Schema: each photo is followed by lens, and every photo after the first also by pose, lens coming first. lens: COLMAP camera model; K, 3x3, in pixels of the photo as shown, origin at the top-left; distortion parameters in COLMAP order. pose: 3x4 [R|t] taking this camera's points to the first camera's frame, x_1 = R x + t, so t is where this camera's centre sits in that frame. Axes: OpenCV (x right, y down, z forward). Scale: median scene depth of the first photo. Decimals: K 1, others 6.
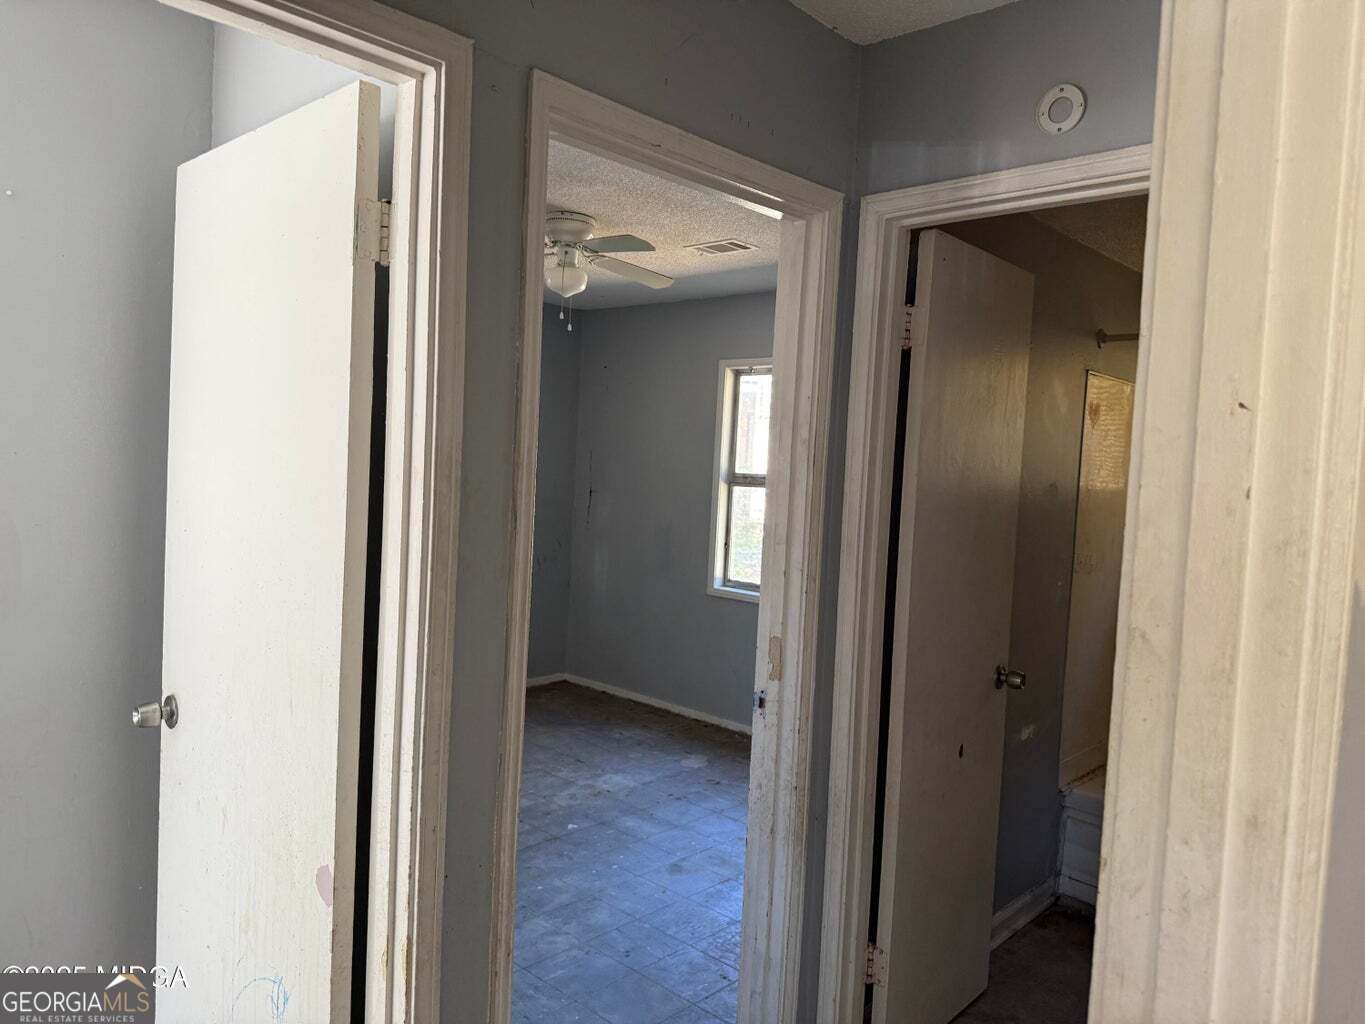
lens RADIAL K [[984.1, 0, 683.2], [0, 984.1, 511.1], [0, 0, 1]] dist [0.080513, -0.088354]
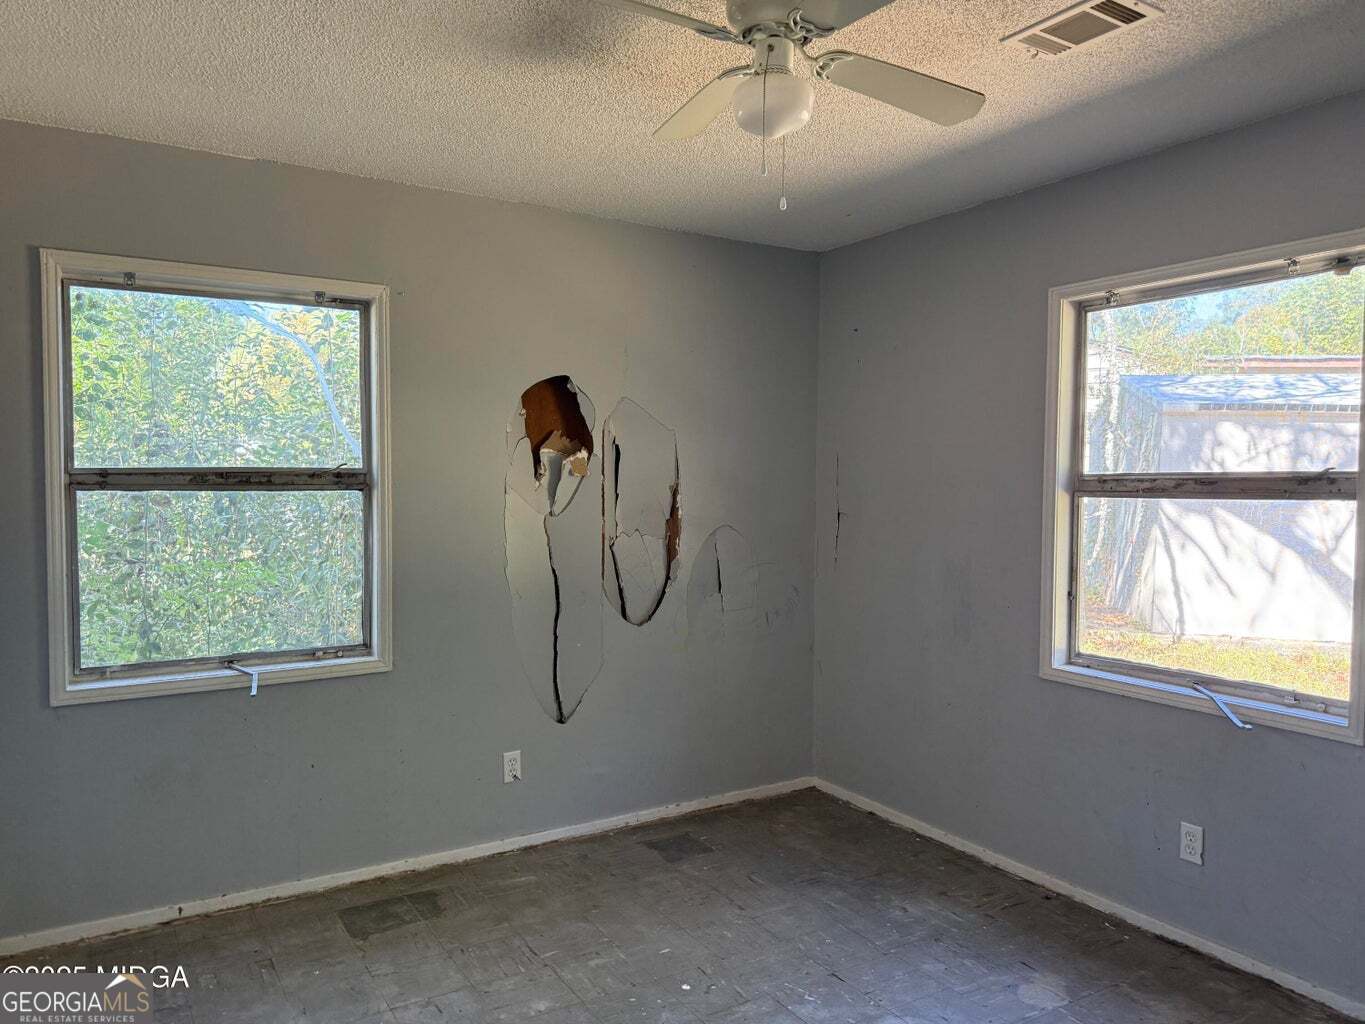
lens RADIAL K [[984.1, 0, 682.2], [0, 984.1, 517.8], [0, 0, 1]] dist [0.080513, -0.088354]
pose [[0.965838, -0.034320, -0.256866, -0.027910], [0.031188, 0.999381, -0.016258, -0.010428], [0.257265, 0.007691, 0.966310, 0.355472]]
